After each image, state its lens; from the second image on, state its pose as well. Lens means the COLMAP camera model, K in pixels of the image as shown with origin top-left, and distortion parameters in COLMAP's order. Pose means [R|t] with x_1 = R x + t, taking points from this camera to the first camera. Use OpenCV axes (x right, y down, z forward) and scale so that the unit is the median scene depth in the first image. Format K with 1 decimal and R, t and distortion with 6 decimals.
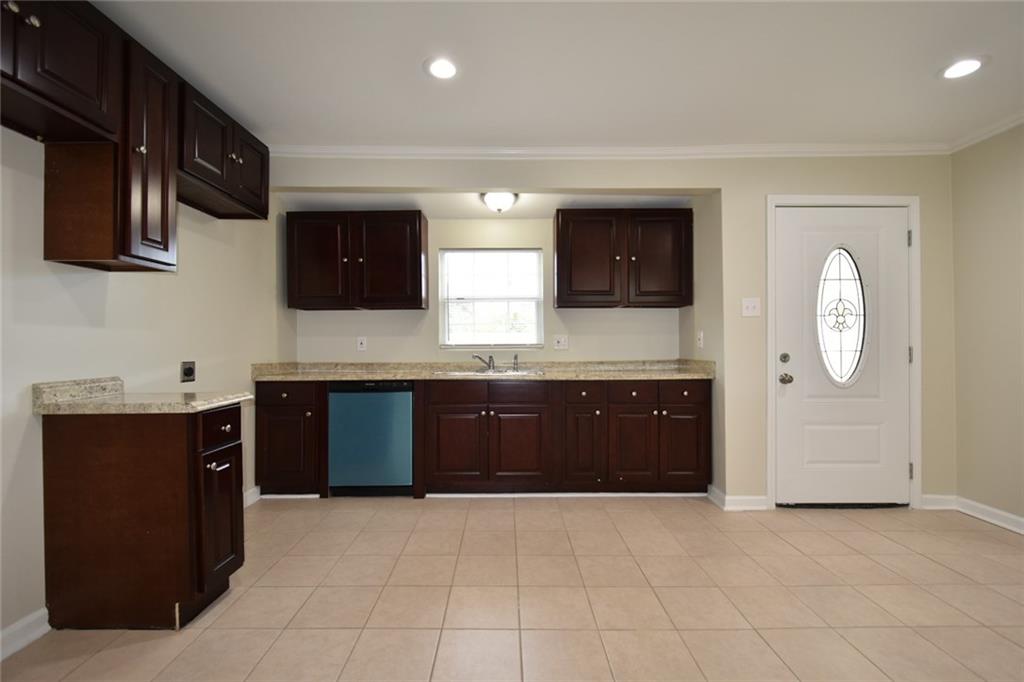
lens RADIAL K [[448.9, 0, 506.1], [0, 448.9, 344.4], [0, 0, 1]] dist [-0.001076, -0.000720]
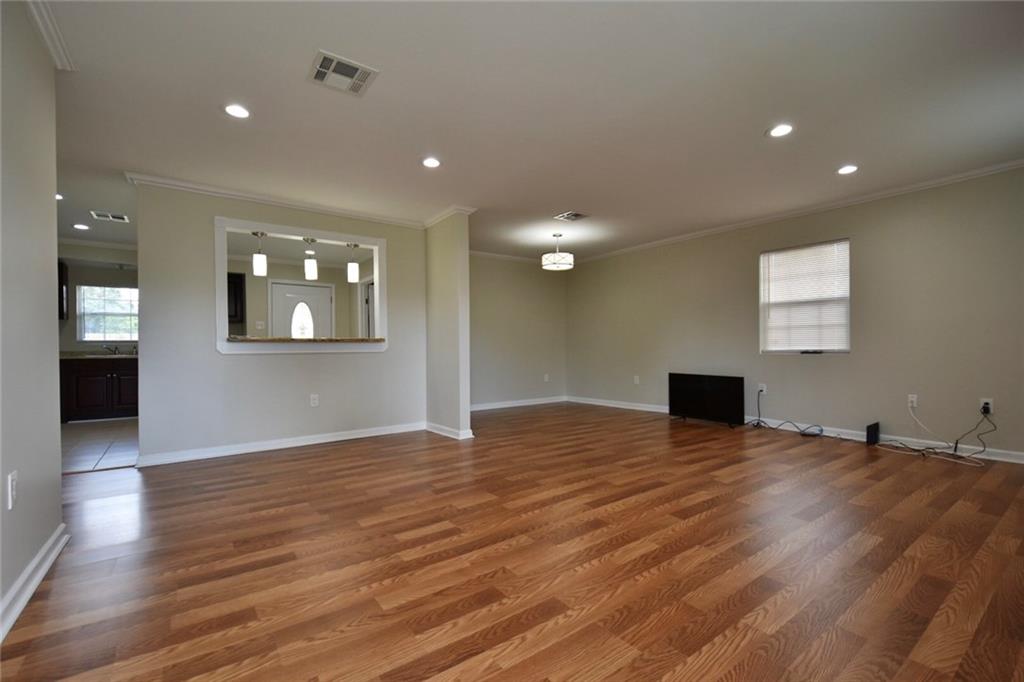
lens RADIAL K [[446.9, 0, 512.8], [0, 446.9, 344.7], [0, 0, 1]] dist [0.002024, -0.004752]
pose [[0.803689, 0.002121, 0.595046, 0.215200], [0.001051, 0.999987, -0.004983, 0.032449], [-0.595049, 0.004630, 0.803676, -1.665632]]
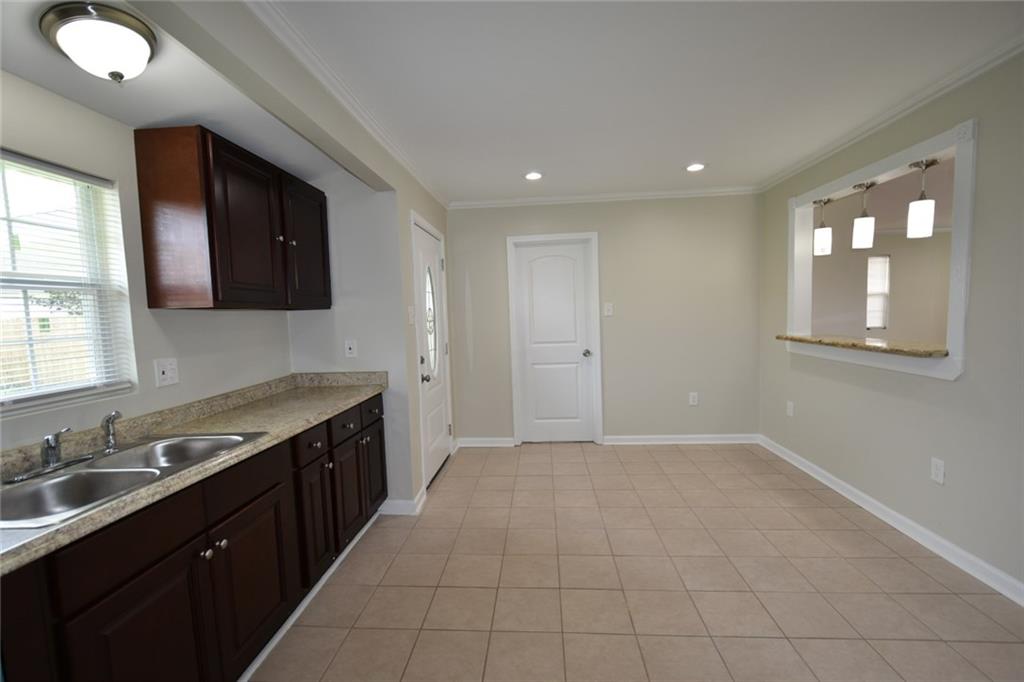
lens RADIAL K [[446.9, 0, 512.8], [0, 446.9, 344.7], [0, 0, 1]] dist [0.002024, -0.004752]
pose [[0.064833, -0.074454, 0.995115, -0.473174], [0.026720, 0.996985, 0.072853, -0.082189], [-0.997538, 0.021867, 0.066627, 0.691296]]
